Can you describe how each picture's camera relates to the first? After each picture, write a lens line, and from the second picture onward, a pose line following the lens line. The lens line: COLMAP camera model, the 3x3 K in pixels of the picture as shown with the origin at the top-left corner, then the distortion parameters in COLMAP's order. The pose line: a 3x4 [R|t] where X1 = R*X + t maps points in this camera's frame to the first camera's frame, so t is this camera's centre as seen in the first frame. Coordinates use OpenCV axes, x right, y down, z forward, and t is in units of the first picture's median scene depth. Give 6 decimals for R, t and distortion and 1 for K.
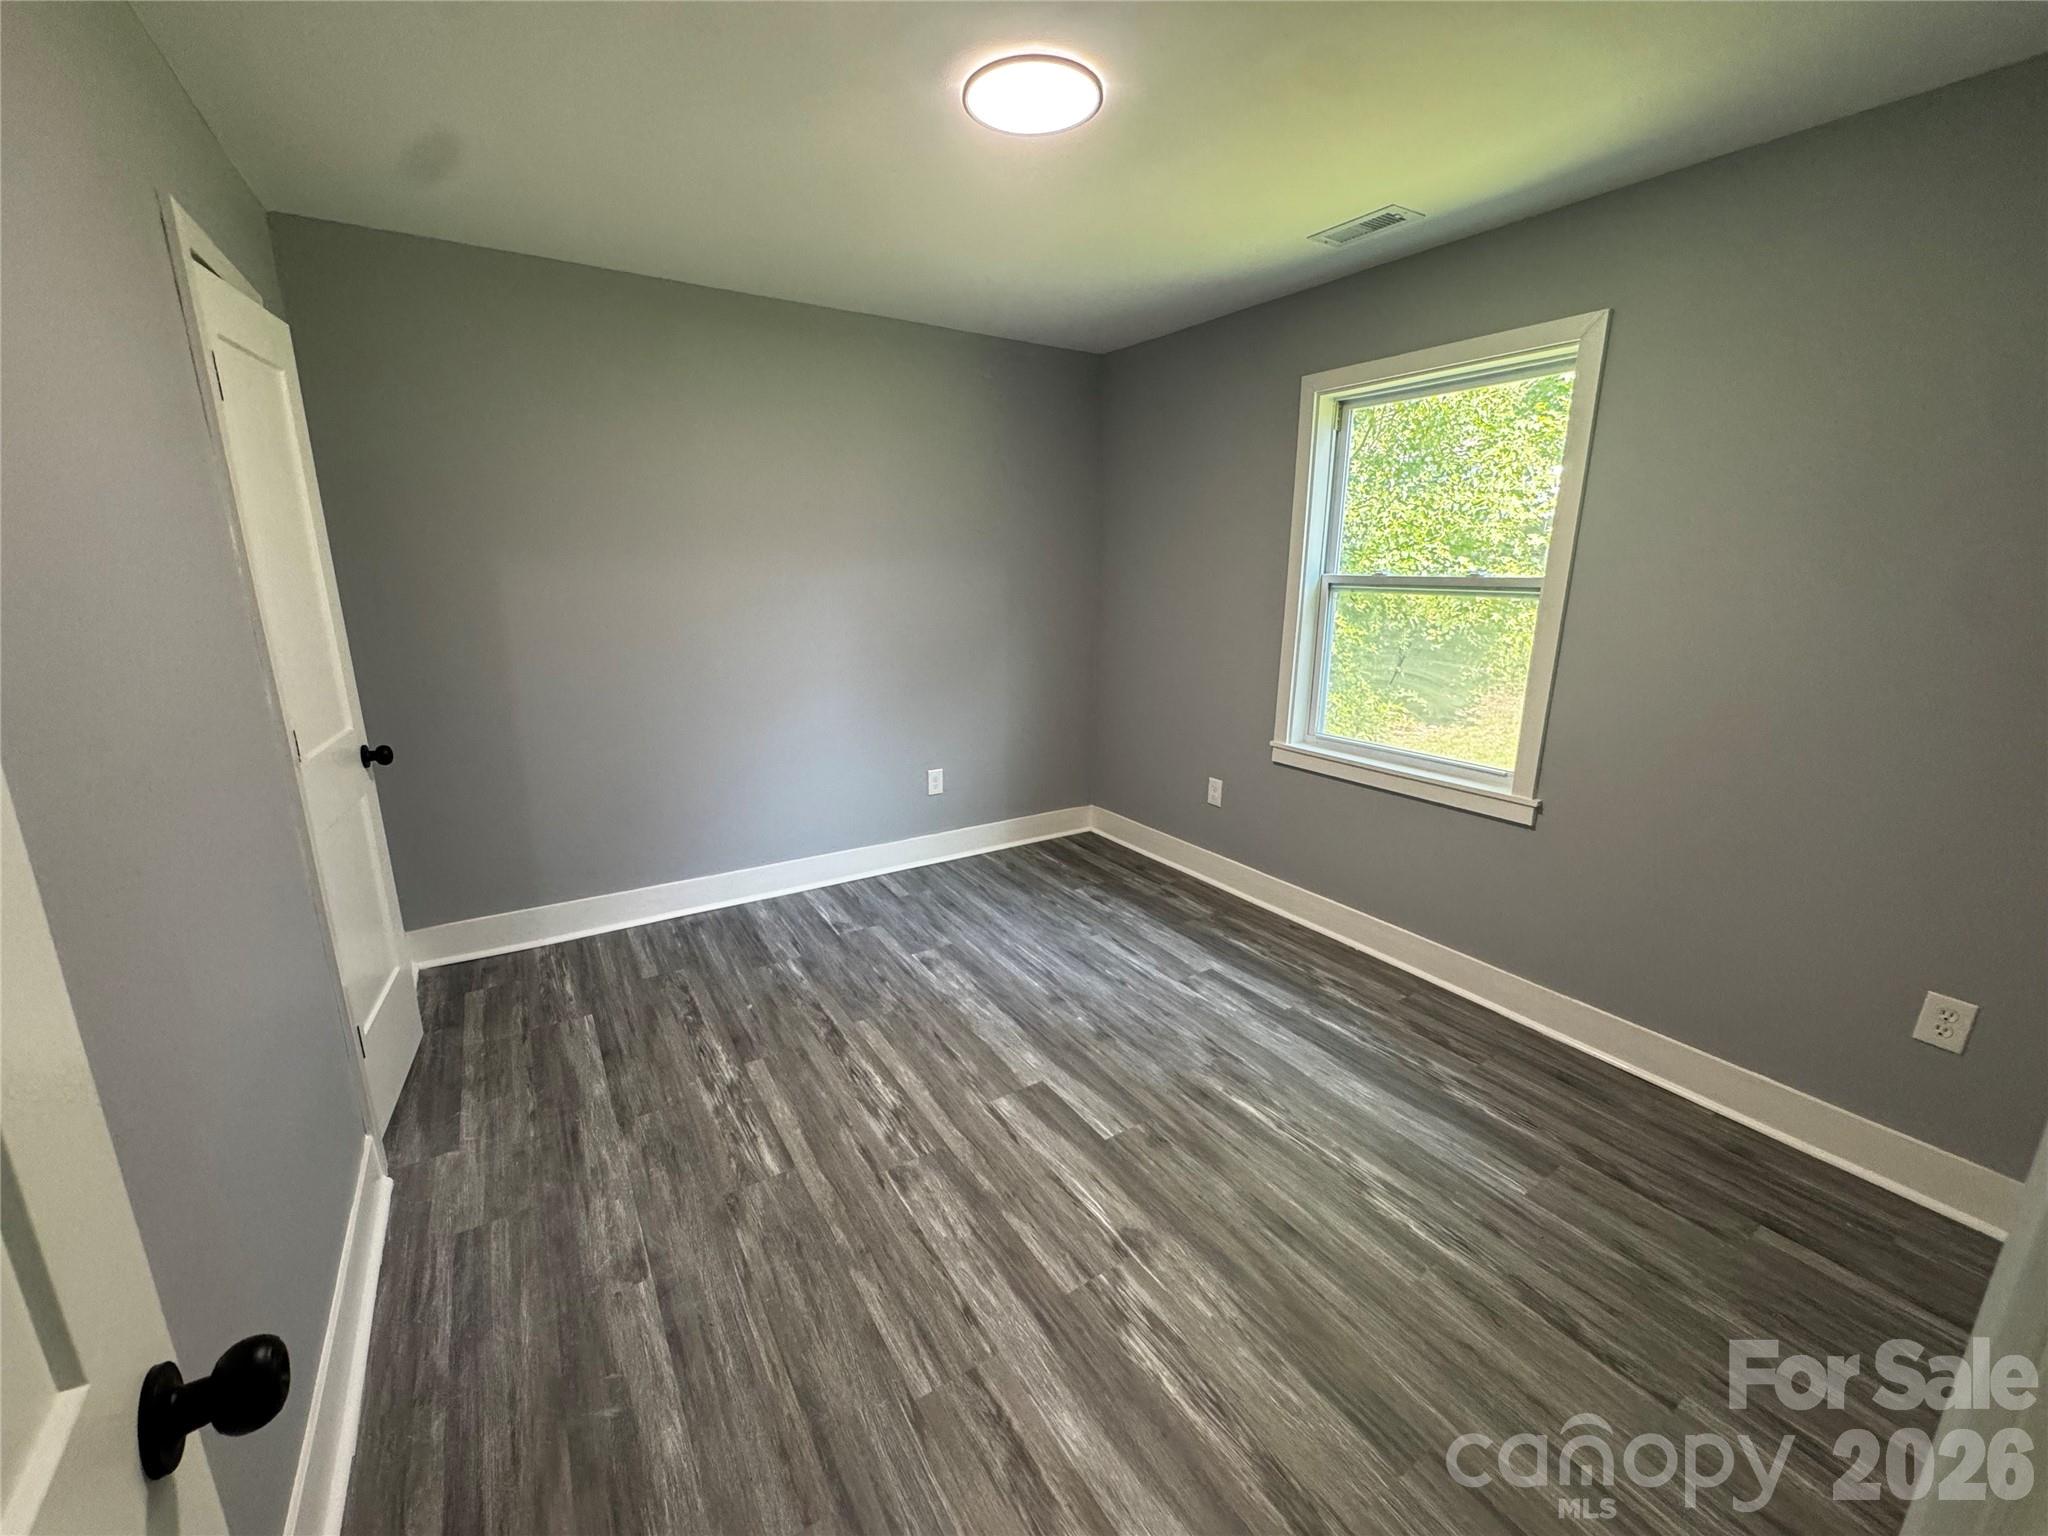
lens RADIAL K [[823.2, 0, 1023.6], [0, 823.2, 770.4], [0, 0, 1]] dist [-0.004907, 0.000094]
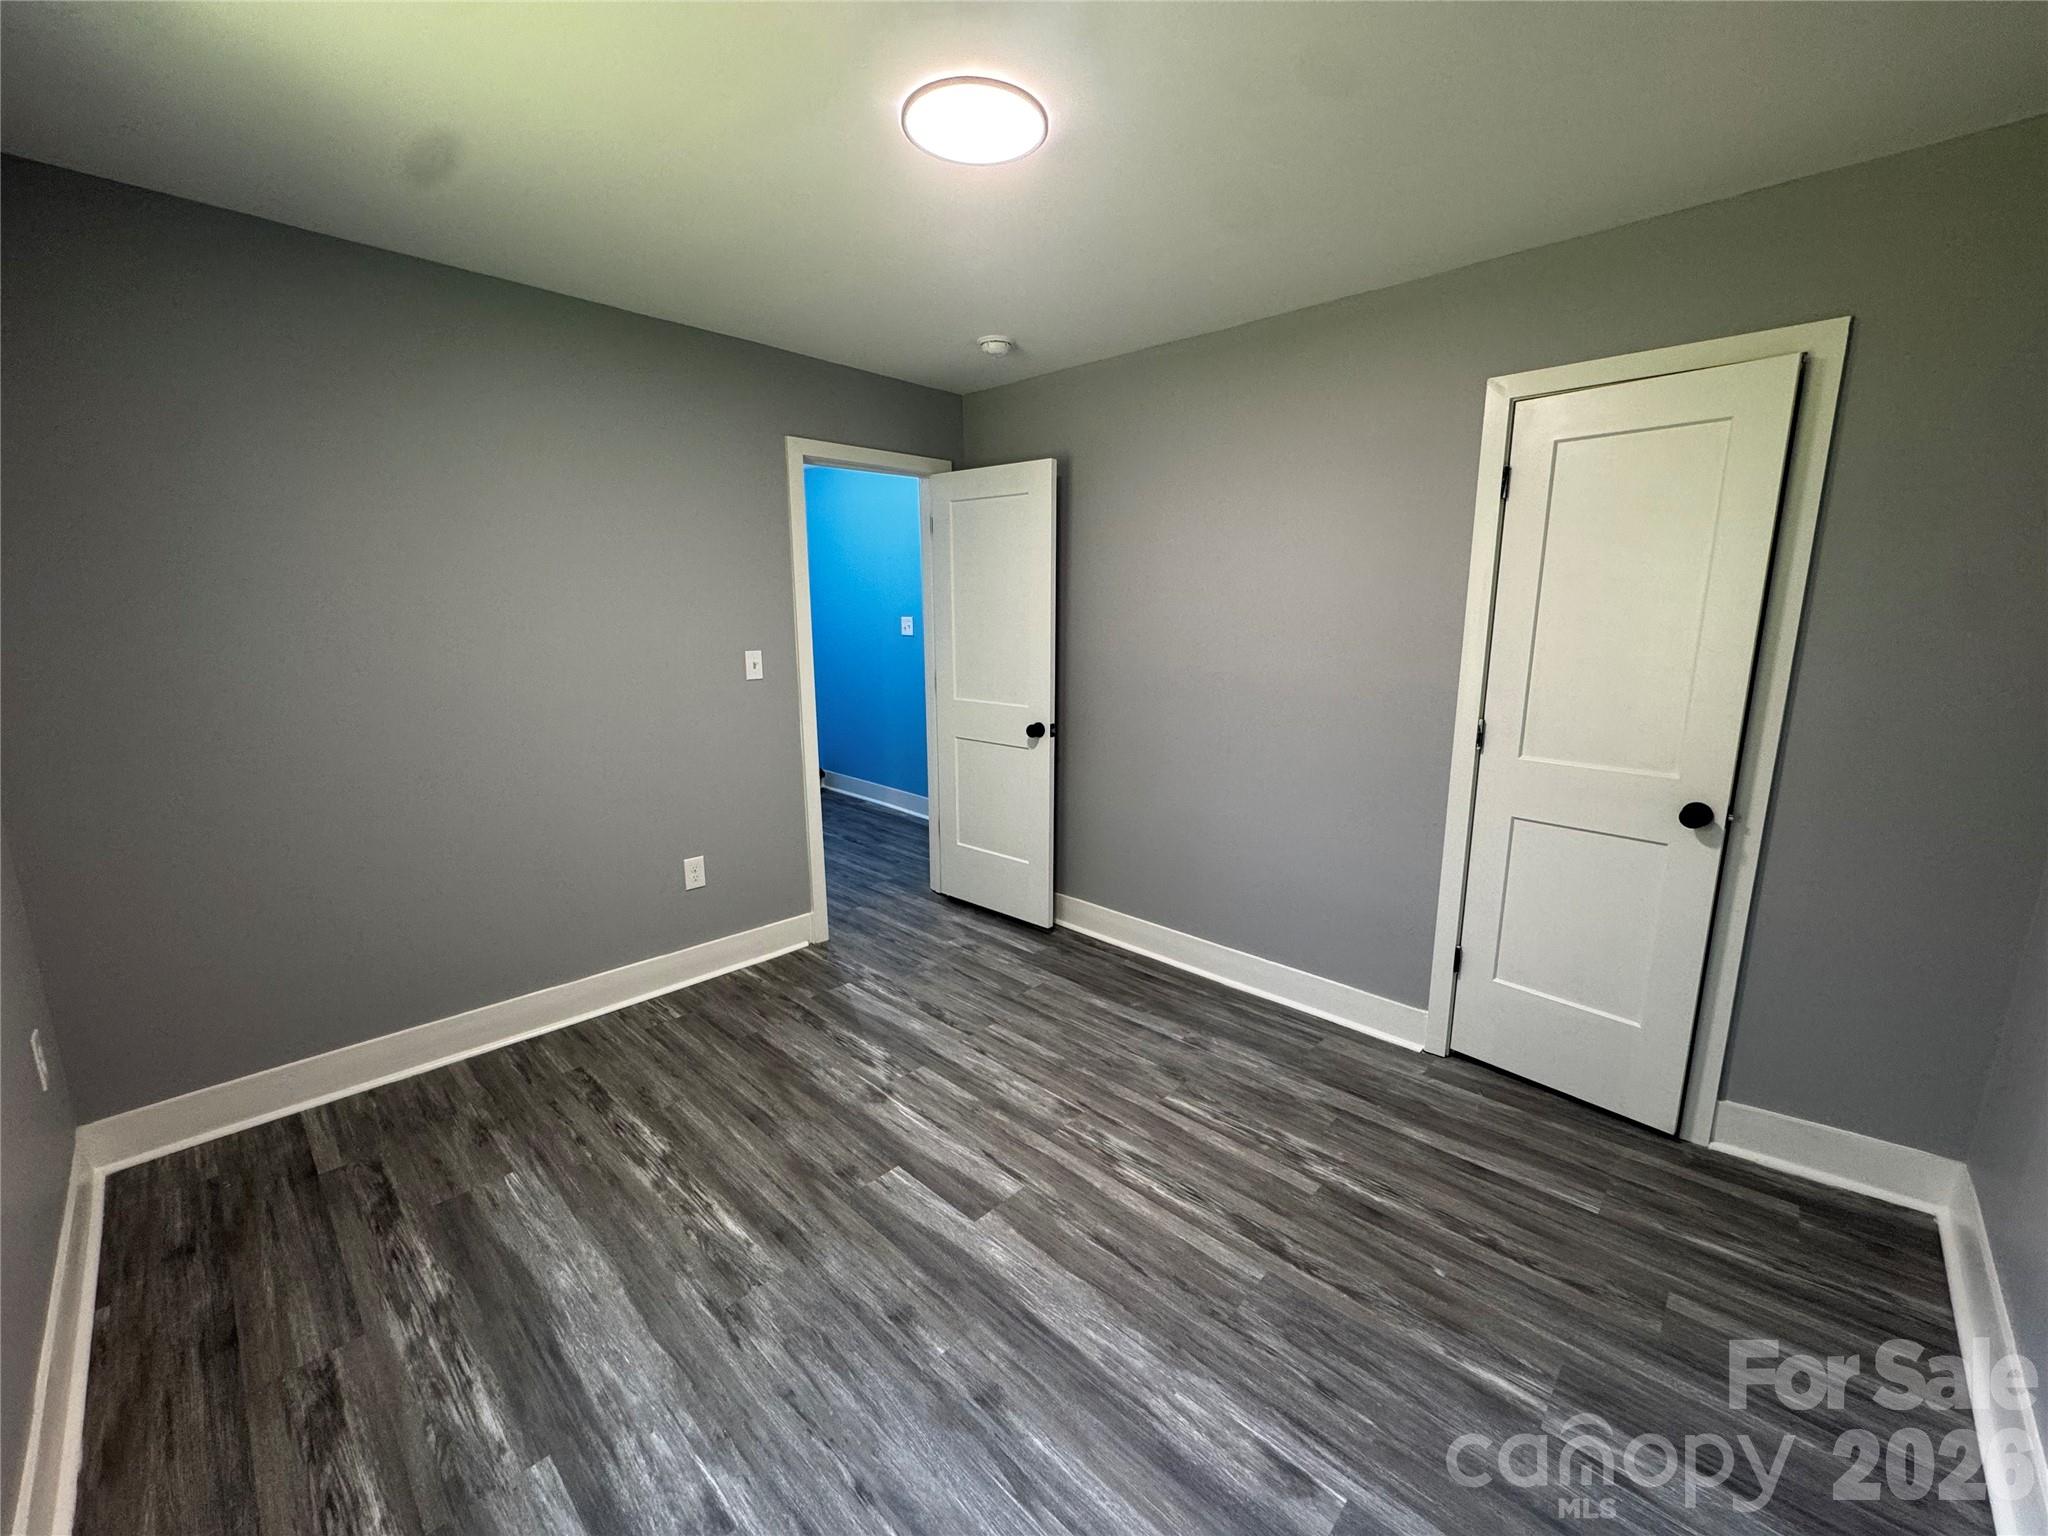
lens RADIAL K [[823.2, 0, 1023.6], [0, 823.2, 770.4], [0, 0, 1]] dist [-0.004907, 0.000094]
pose [[-0.970490, 0.041837, -0.237486, 0.162137], [-0.065115, 0.902785, 0.425135, -0.413534], [0.232185, 0.428053, -0.873419, 1.635473]]
